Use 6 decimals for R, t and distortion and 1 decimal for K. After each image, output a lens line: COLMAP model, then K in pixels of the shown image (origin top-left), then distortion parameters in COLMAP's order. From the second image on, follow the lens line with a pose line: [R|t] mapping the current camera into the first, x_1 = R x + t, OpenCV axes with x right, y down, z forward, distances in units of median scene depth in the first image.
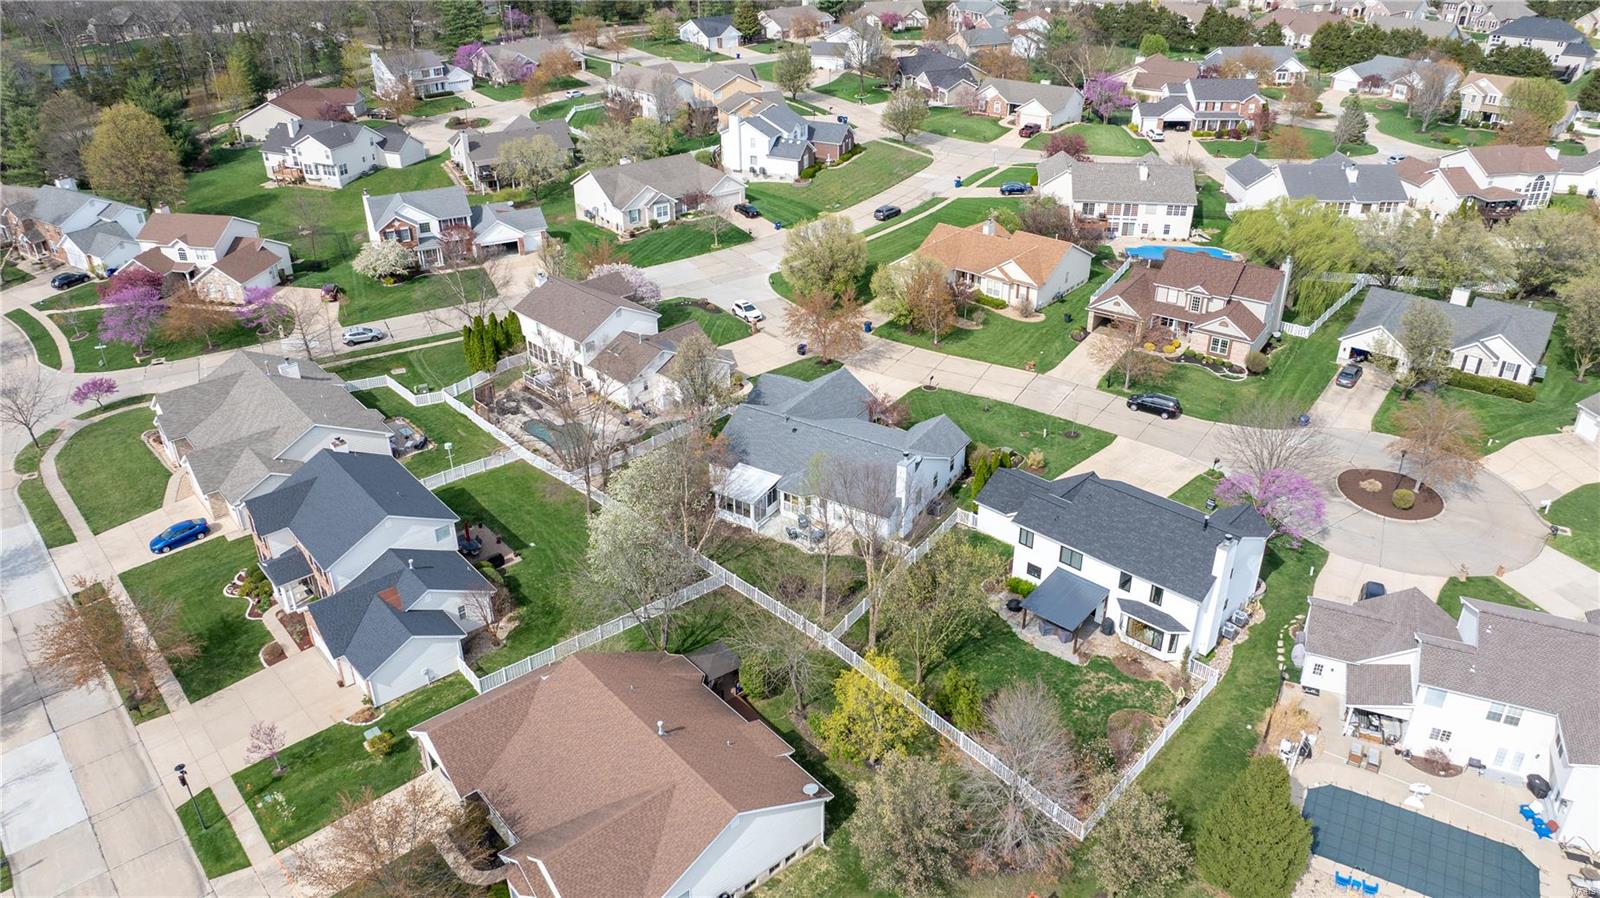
lens RADIAL K [[1120.0, 0, 807.8], [0, 1120.0, 445.6], [0, 0, 1]] dist [-0.014248, -0.002582]
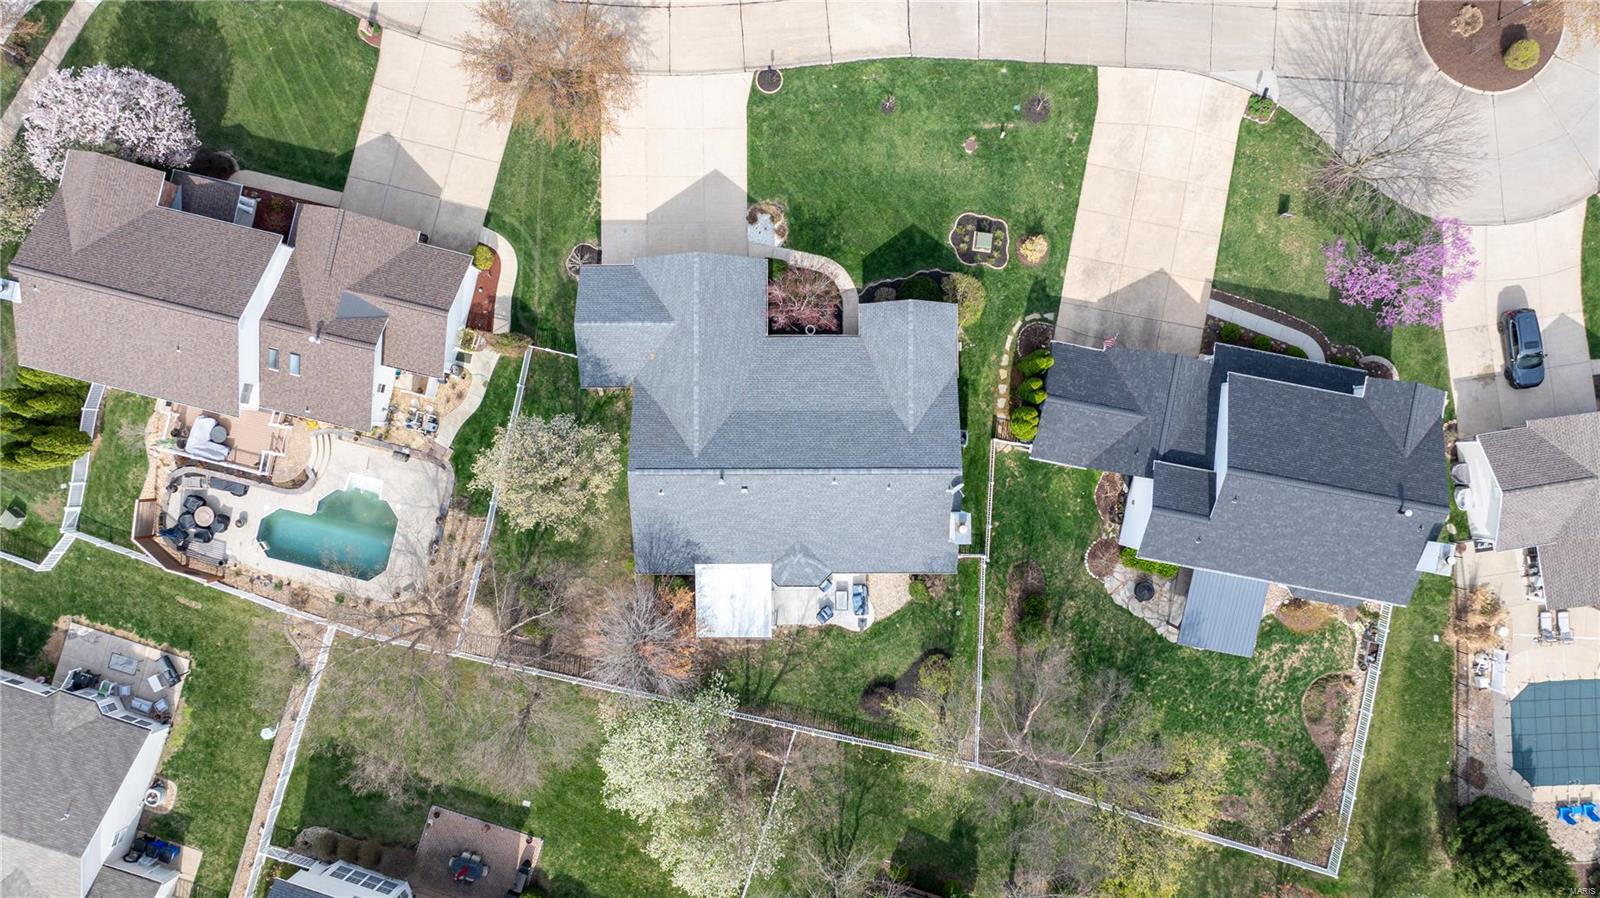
lens RADIAL K [[1164.1, 0, 817.2], [0, 1164.1, 444.7], [0, 0, 1]] dist [-0.017933, -0.005751]
pose [[0.849869, -0.526993, 0.000911, 0.021046], [0.263135, 0.425847, 0.865687, -0.337879], [-0.456599, -0.735481, 0.500585, 0.384673]]
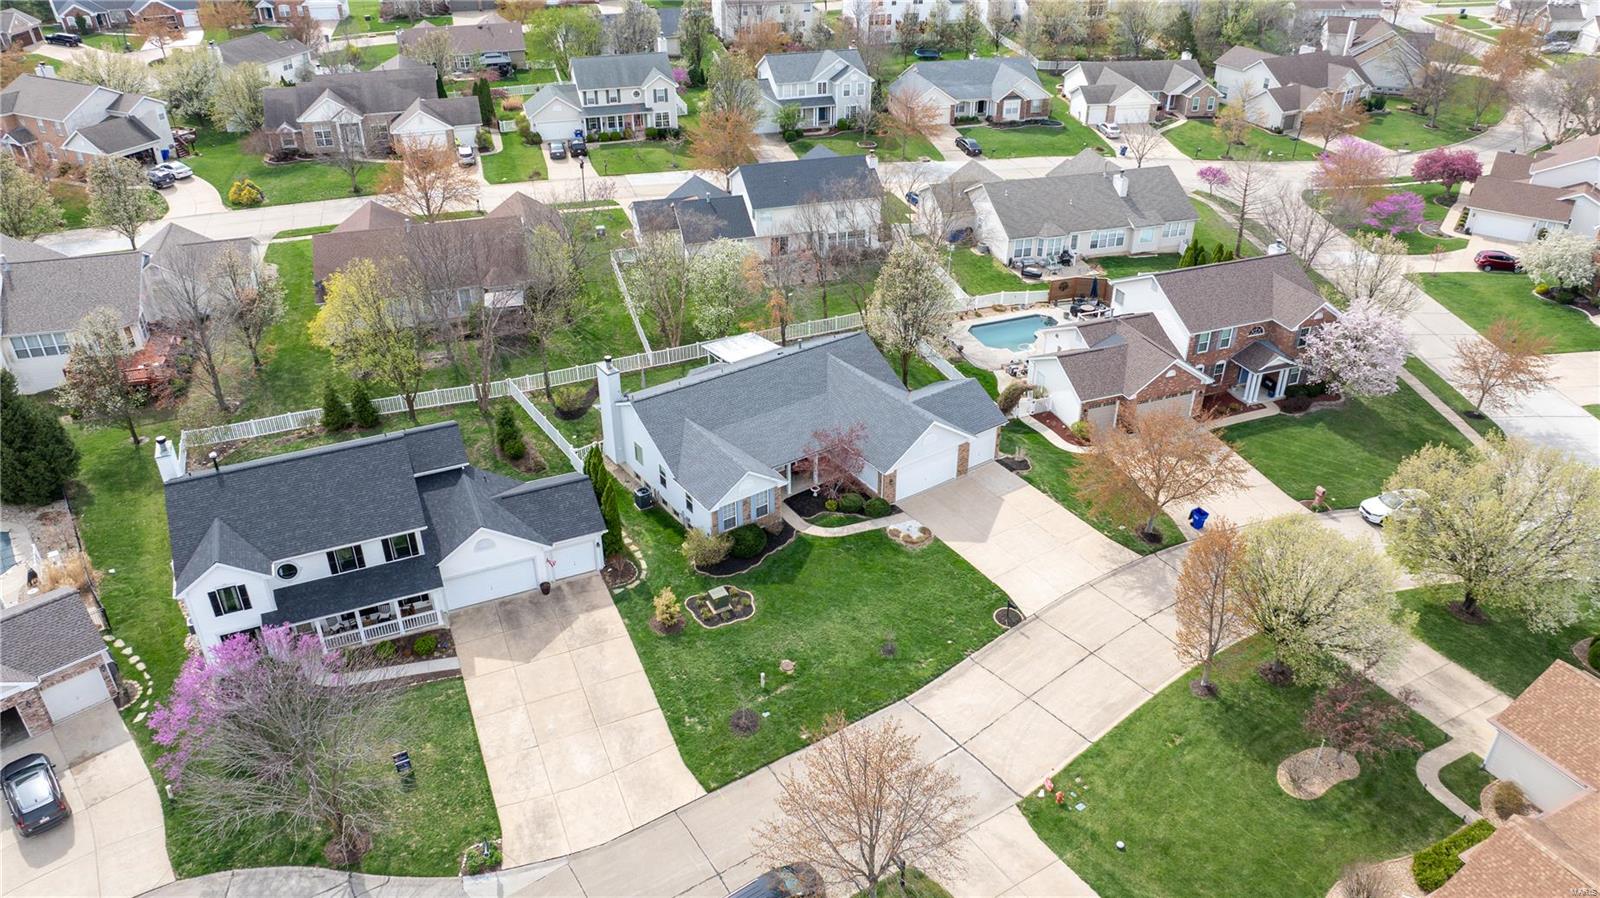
lens RADIAL K [[1120.0, 0, 807.8], [0, 1120.0, 445.6], [0, 0, 1]] dist [-0.014248, -0.002582]
pose [[-0.399526, 0.479005, -0.781622, 0.382723], [-0.457882, 0.634383, 0.622818, -0.269897], [0.794181, 0.606723, -0.034125, 0.635867]]
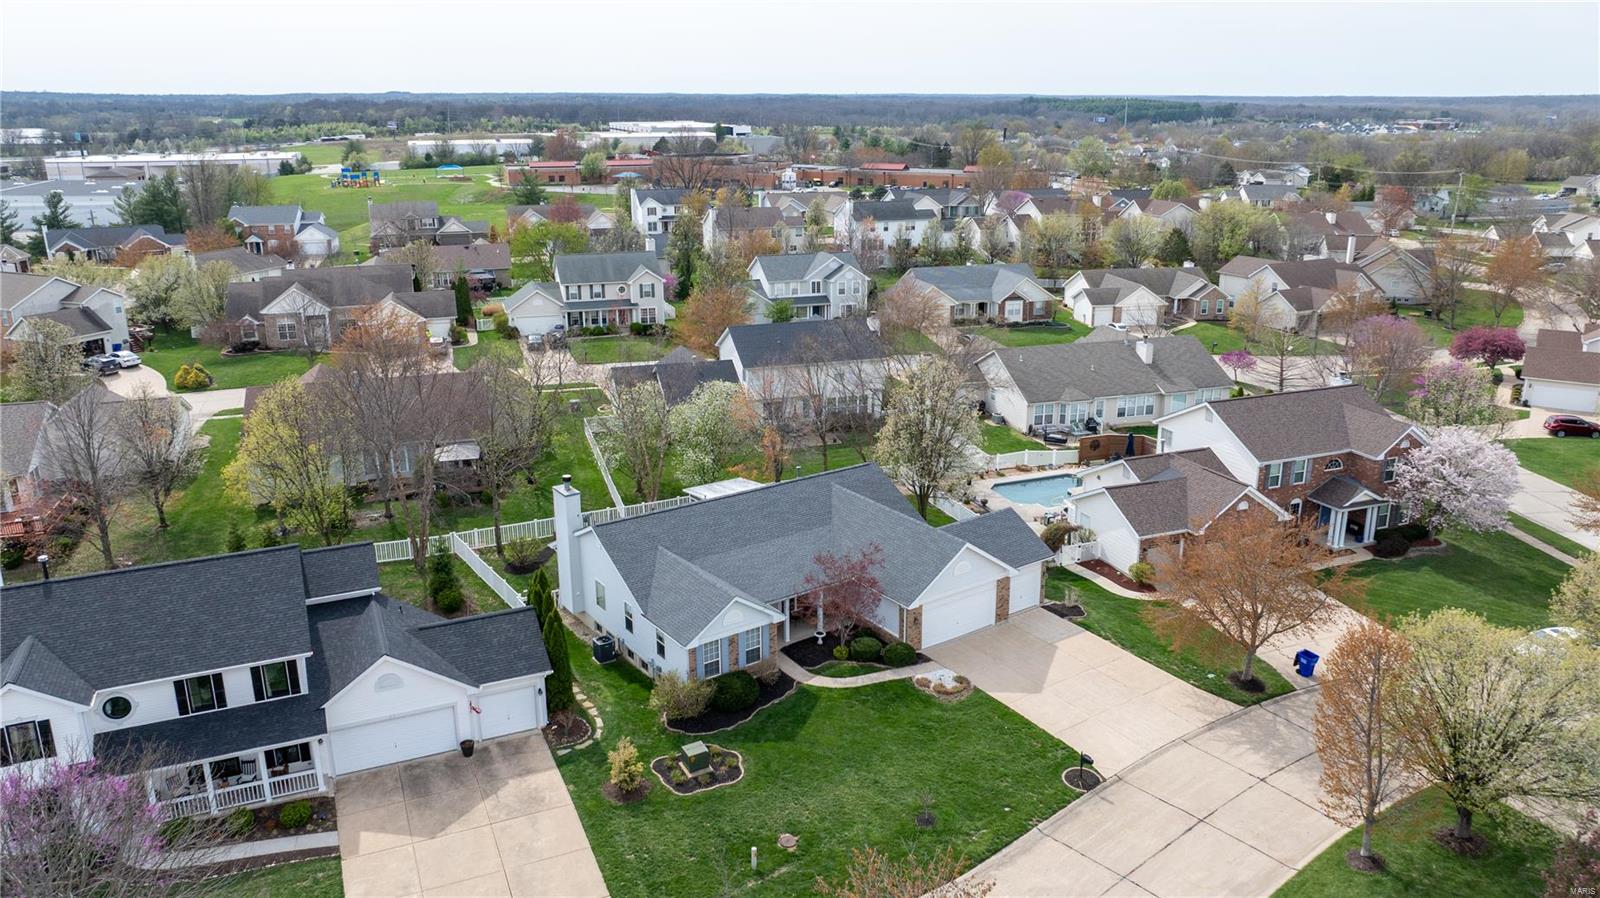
lens RADIAL K [[1137.5, 0, 800.0], [0, 1137.5, 449.0], [0, 0, 1]] dist [-0.018624, -0.006664]
pose [[-0.395680, 0.277465, -0.875472, 0.343121], [-0.452088, 0.770924, 0.448657, -0.186916], [0.799408, 0.573315, -0.179601, 0.659364]]
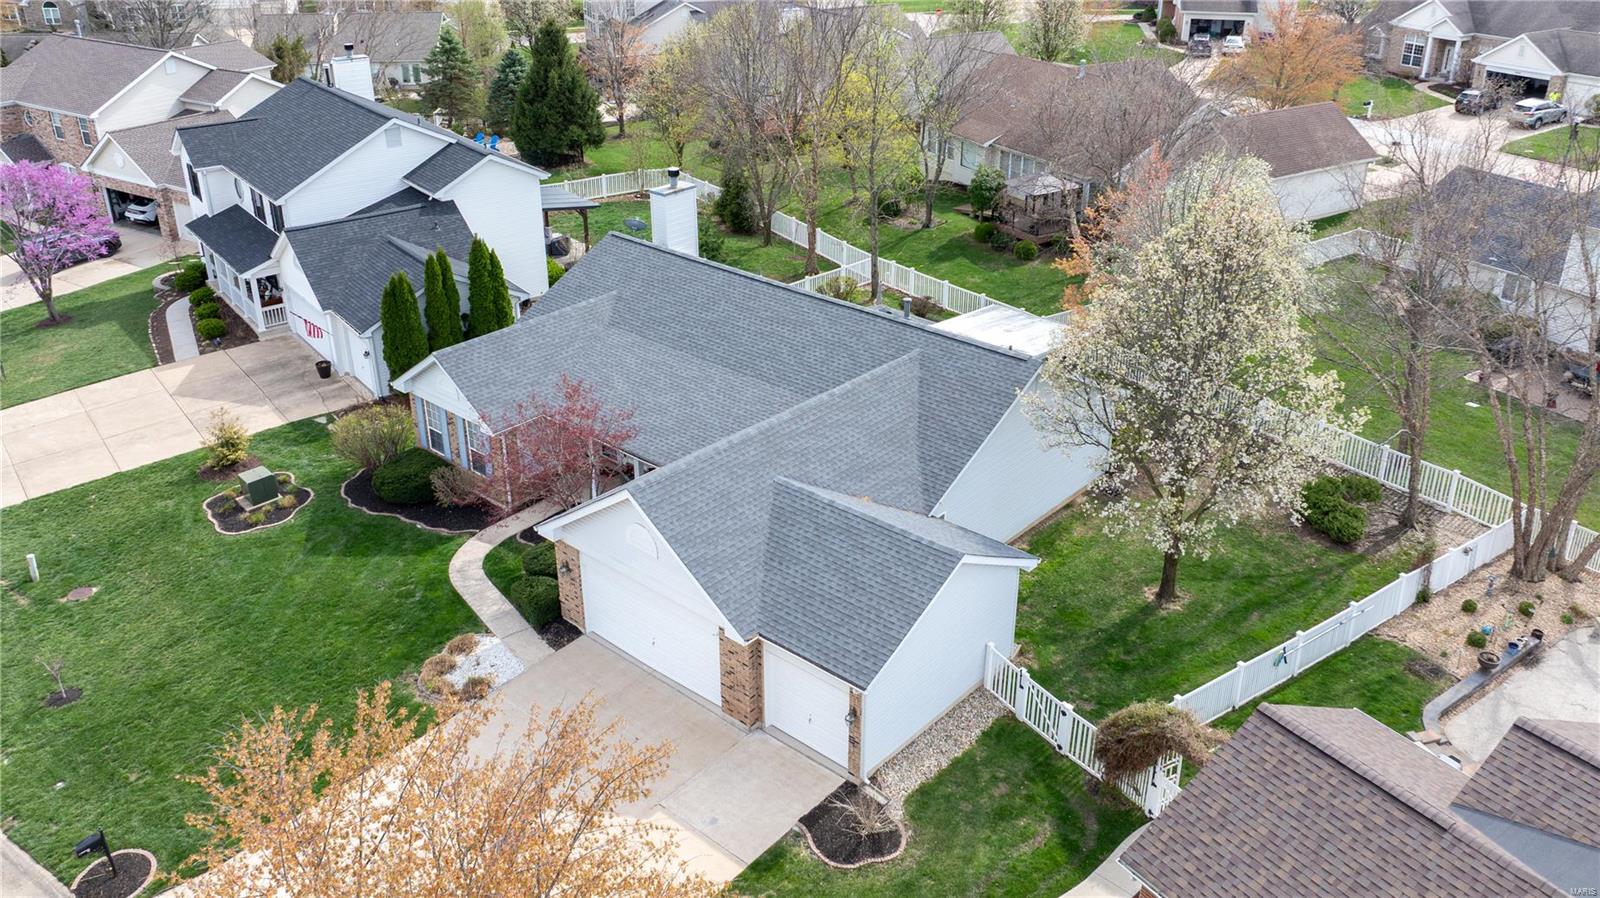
lens RADIAL K [[1235.9, 0, 802.9], [0, 1235.9, 412.0], [0, 0, 1]] dist [-0.010370, -0.004028]
pose [[-0.986909, -0.065181, 0.147519, -0.030180], [0.084741, 0.568673, 0.818187, -0.180872], [-0.137220, 0.819977, -0.555706, 0.741390]]
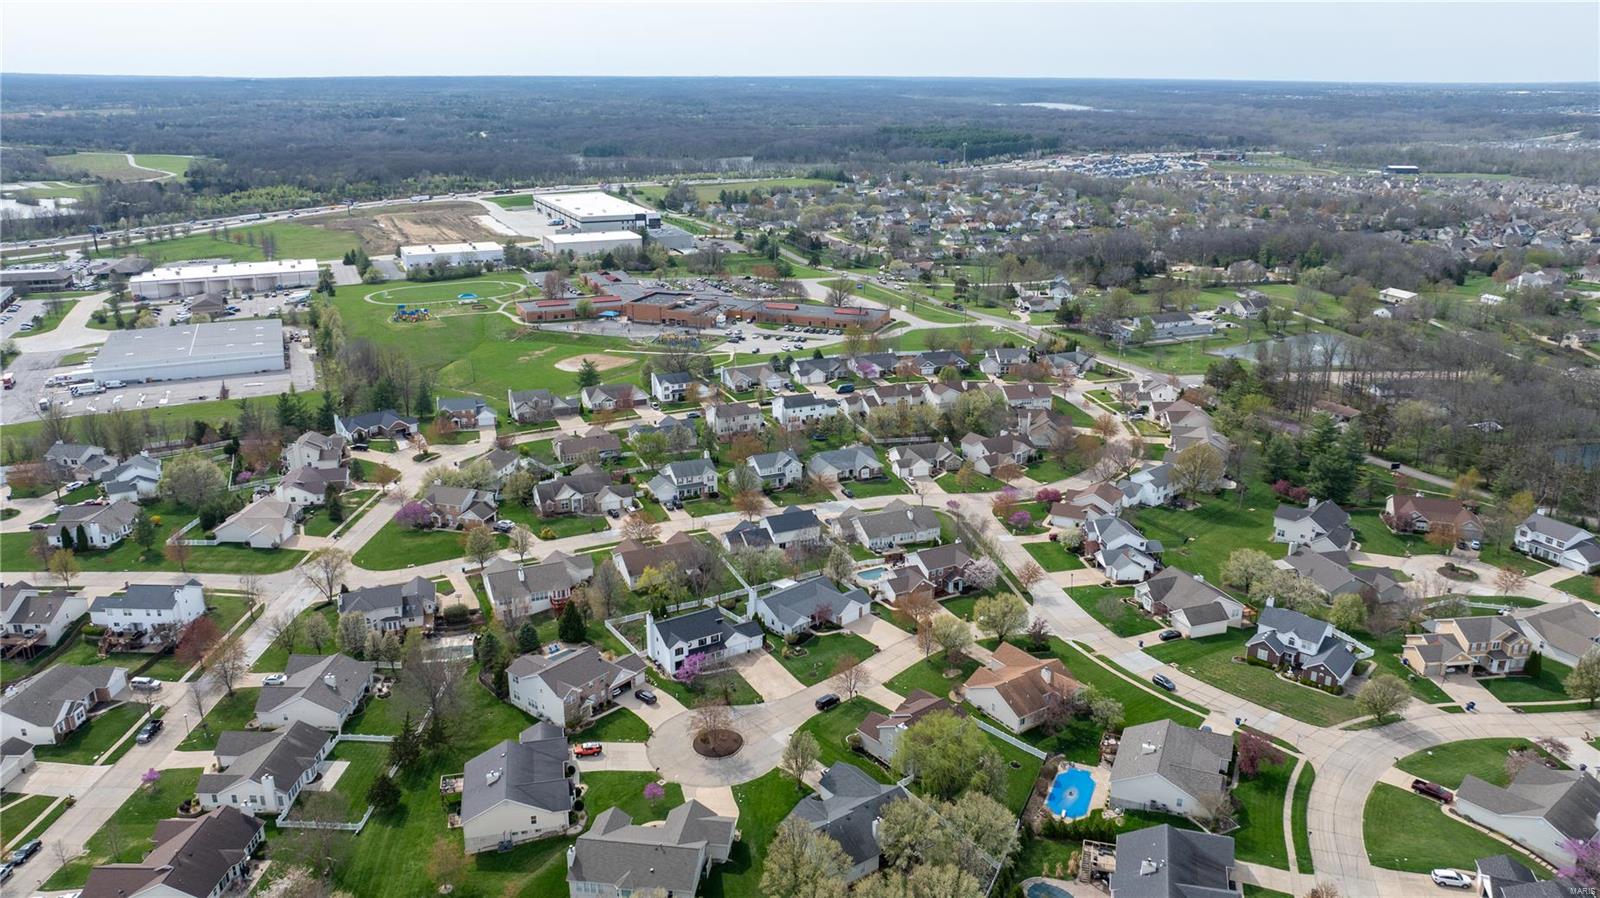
lens RADIAL K [[1111.3, 0, 791.9], [0, 1111.3, 450.8], [0, 0, 1]] dist [0.021966, -0.106964]
pose [[-0.291311, 0.304614, -0.906834, 1.323878], [-0.472943, 0.778137, 0.413312, -0.756678], [0.831542, 0.549283, -0.082615, 0.601273]]
